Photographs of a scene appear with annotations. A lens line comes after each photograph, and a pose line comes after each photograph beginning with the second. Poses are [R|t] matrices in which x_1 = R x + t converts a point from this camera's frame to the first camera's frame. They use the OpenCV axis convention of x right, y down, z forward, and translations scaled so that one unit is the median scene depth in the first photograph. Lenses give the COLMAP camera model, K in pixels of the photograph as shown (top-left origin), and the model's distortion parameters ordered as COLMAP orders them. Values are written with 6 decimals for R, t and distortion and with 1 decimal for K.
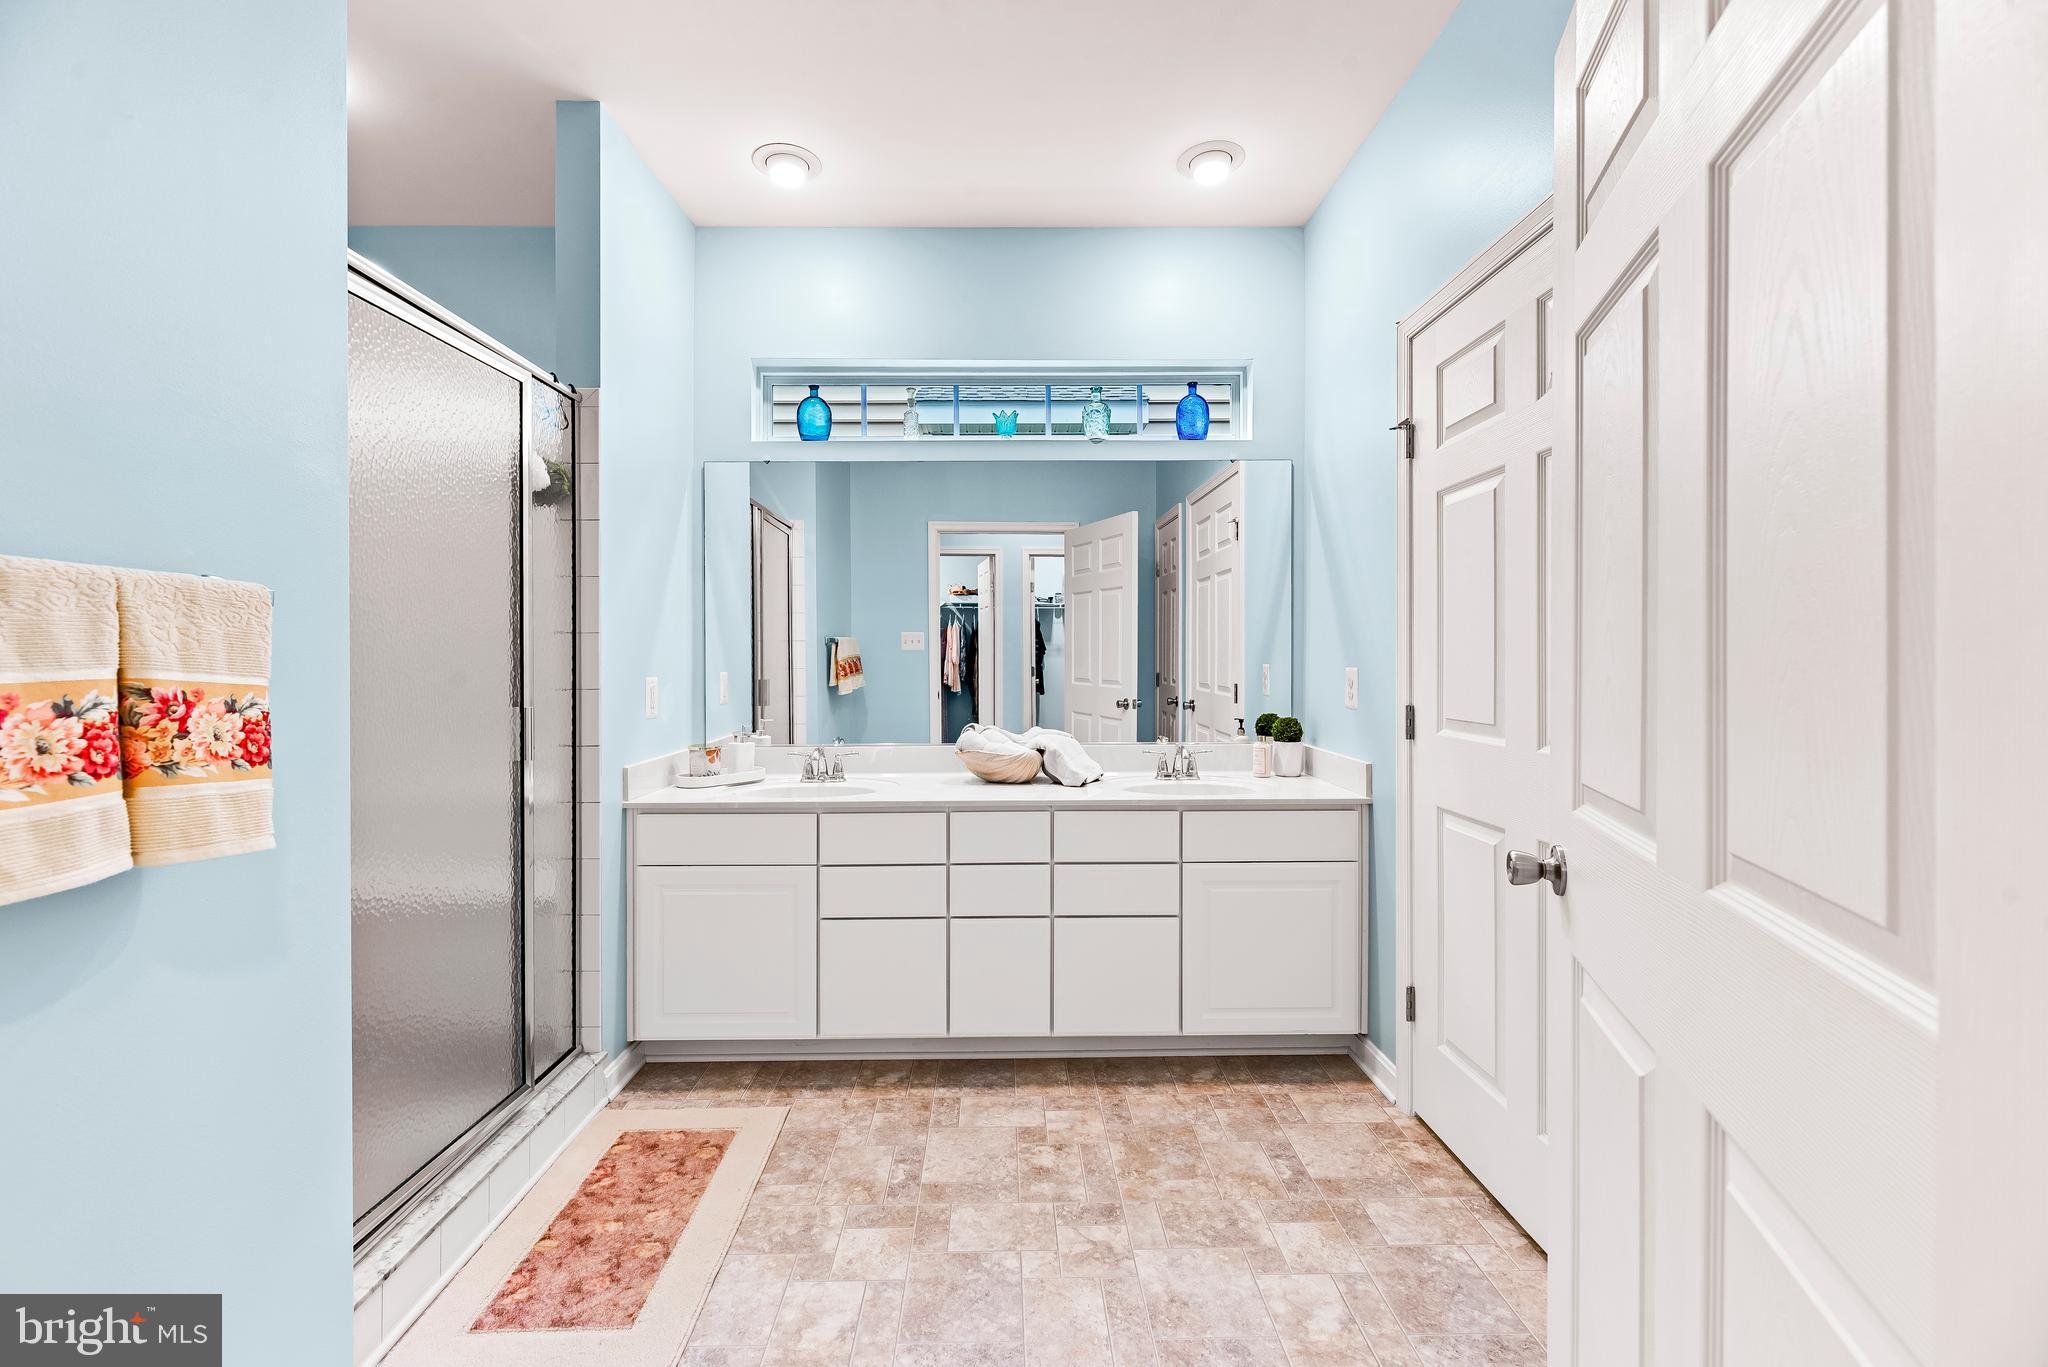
lens RADIAL K [[828.8, 0, 1010.2], [0, 828.8, 676.0], [0, 0, 1]] dist [0.002186, -0.000078]
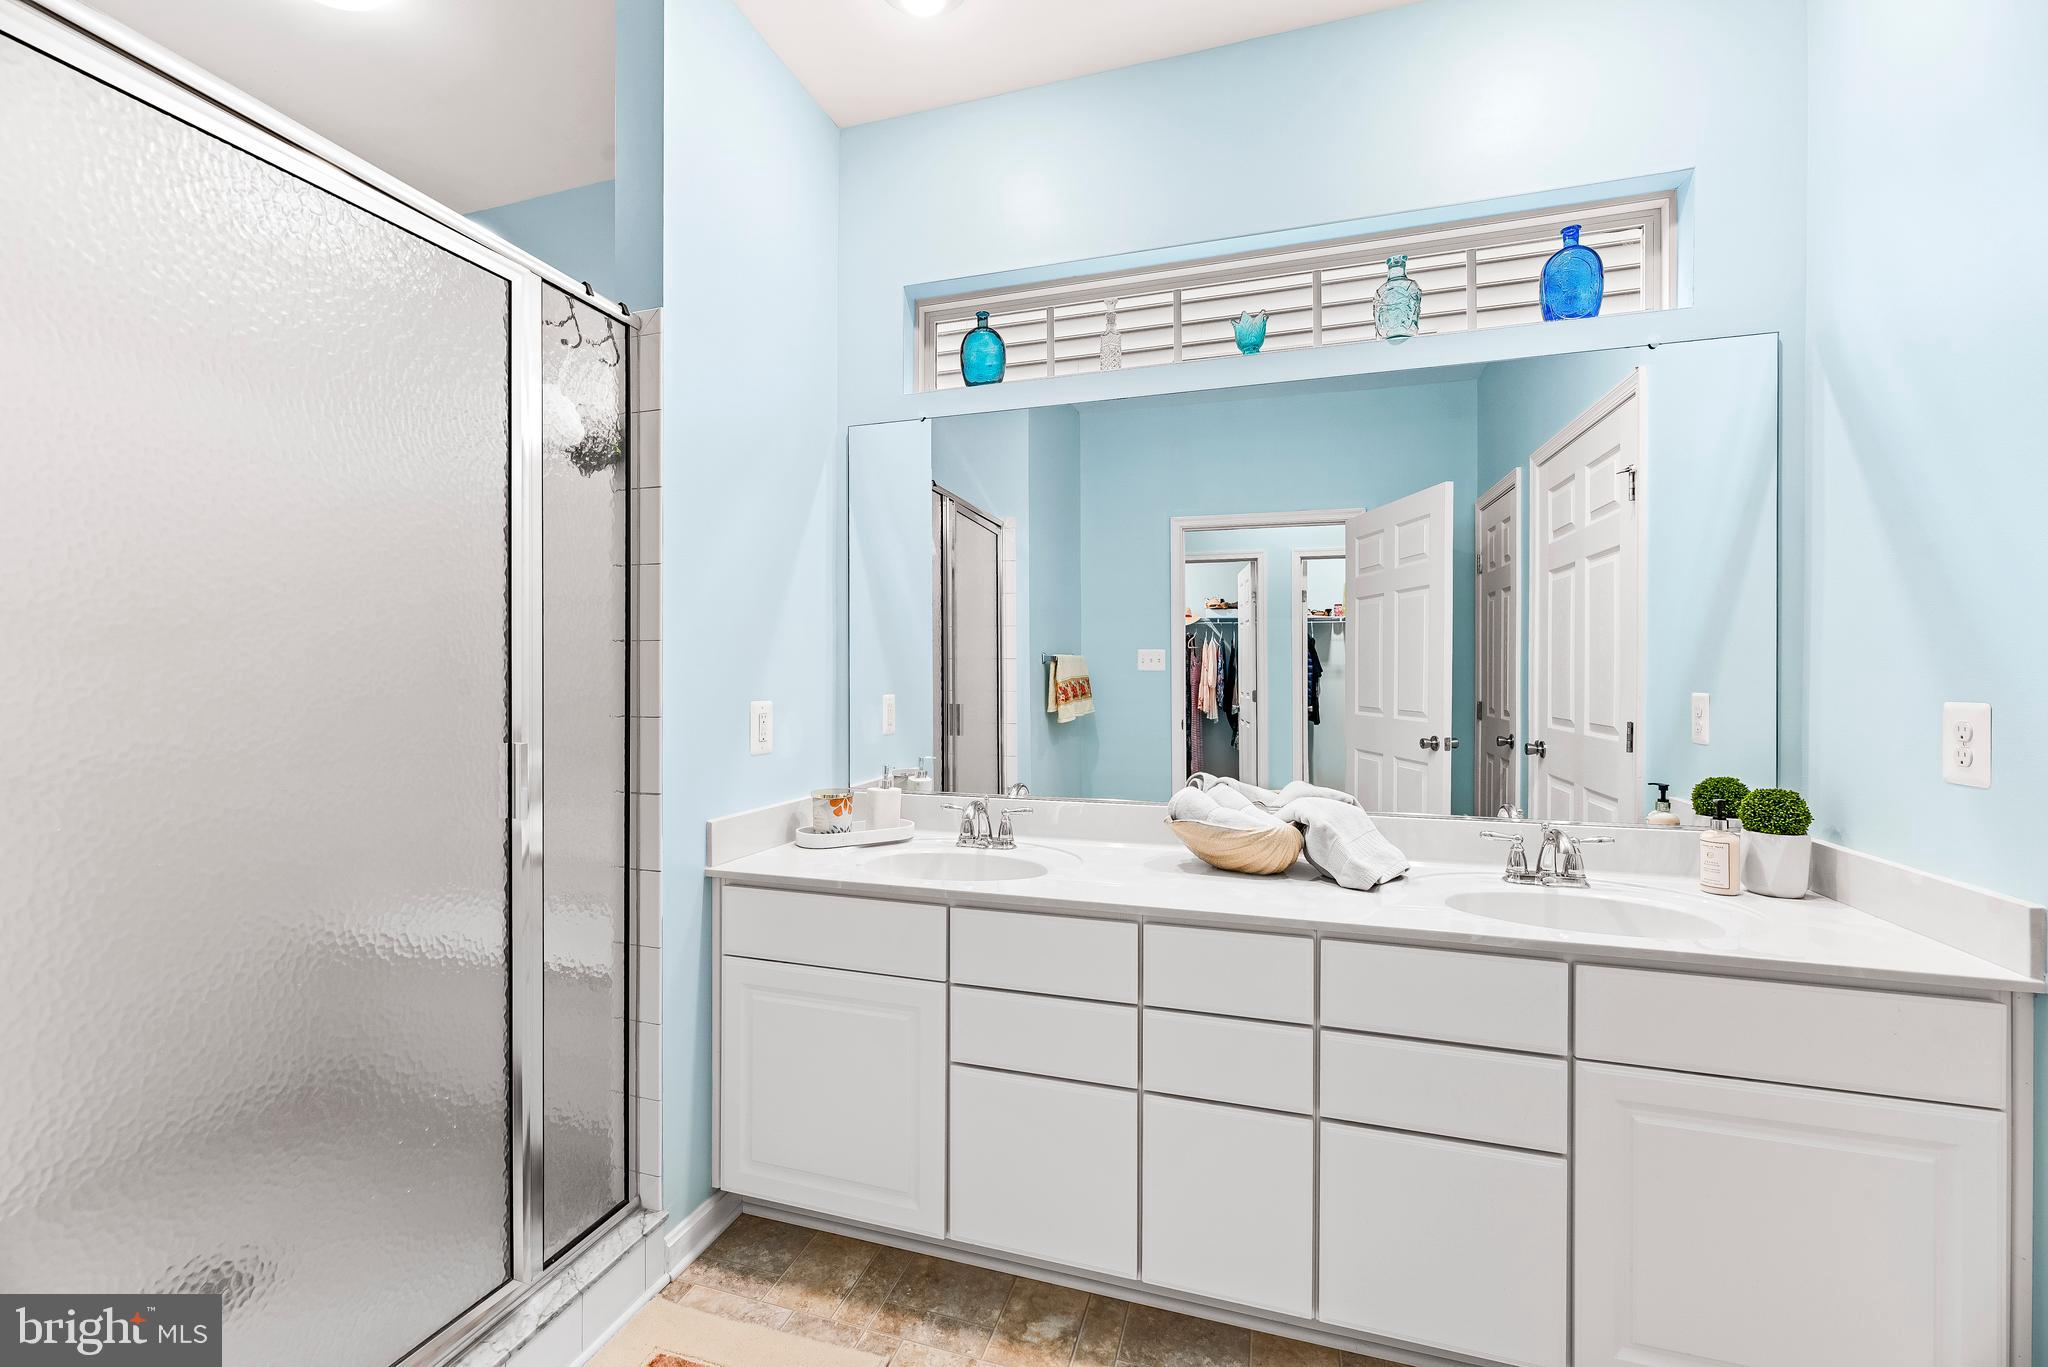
lens RADIAL K [[794.4, 0, 1024.0], [0, 794.4, 683.5], [0, 0, 1]] dist [0.006752, -0.000293]
pose [[0.949138, 0.006944, -0.314784, 0.025261], [-0.012802, 0.999781, -0.016546, -0.005436], [0.314600, 0.019734, 0.949019, 0.337226]]
